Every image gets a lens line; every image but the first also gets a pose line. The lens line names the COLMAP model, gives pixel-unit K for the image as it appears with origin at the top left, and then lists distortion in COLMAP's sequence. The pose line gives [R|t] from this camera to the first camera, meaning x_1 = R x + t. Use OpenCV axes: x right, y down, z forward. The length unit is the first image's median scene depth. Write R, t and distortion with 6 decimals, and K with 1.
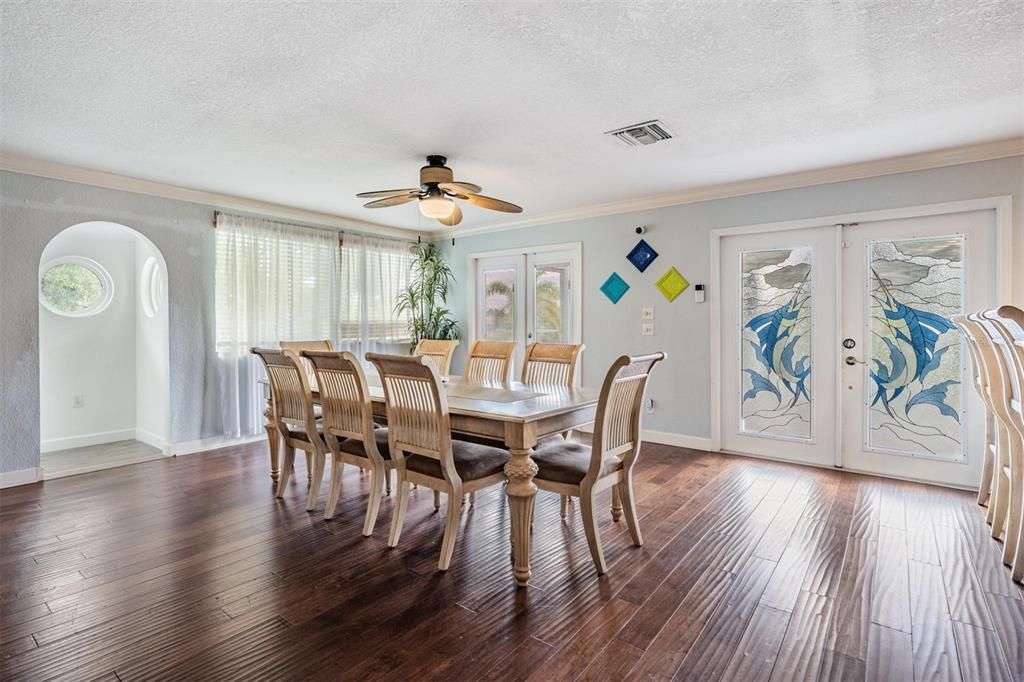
lens RADIAL K [[489.0, 0, 506.2], [0, 489.0, 315.1], [0, 0, 1]] dist [-0.001665, -0.000145]
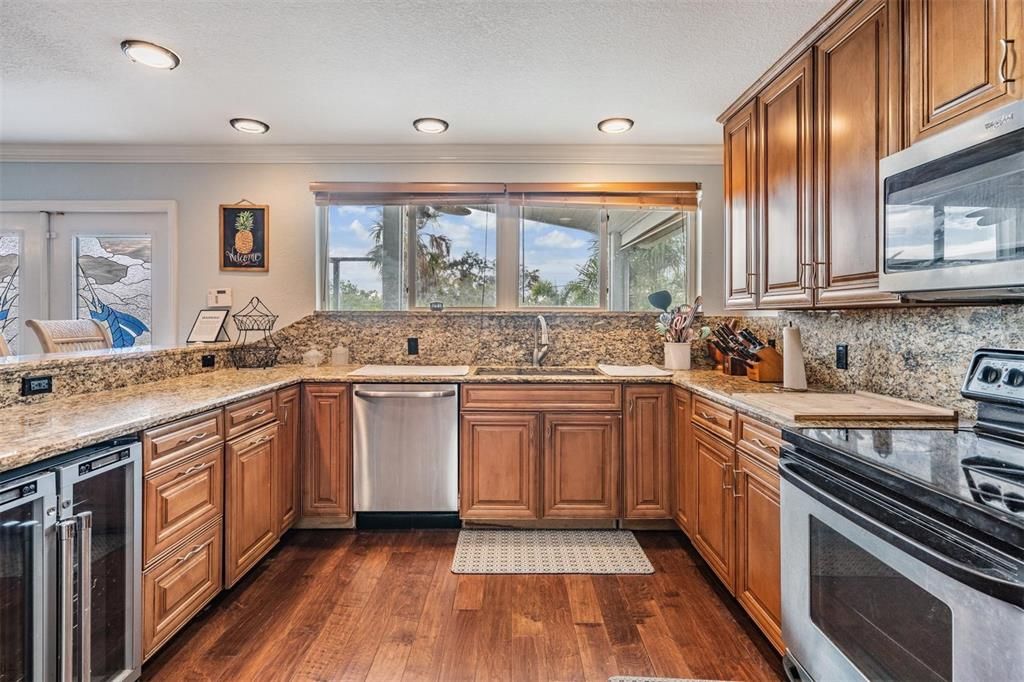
lens RADIAL K [[489.0, 0, 506.2], [0, 489.0, 315.1], [0, 0, 1]] dist [-0.001665, -0.000145]
pose [[0.787459, 0.007131, 0.616325, 0.801122], [-0.015625, 0.999843, 0.008396, -0.021438], [-0.616168, -0.016241, 0.787447, -0.199846]]
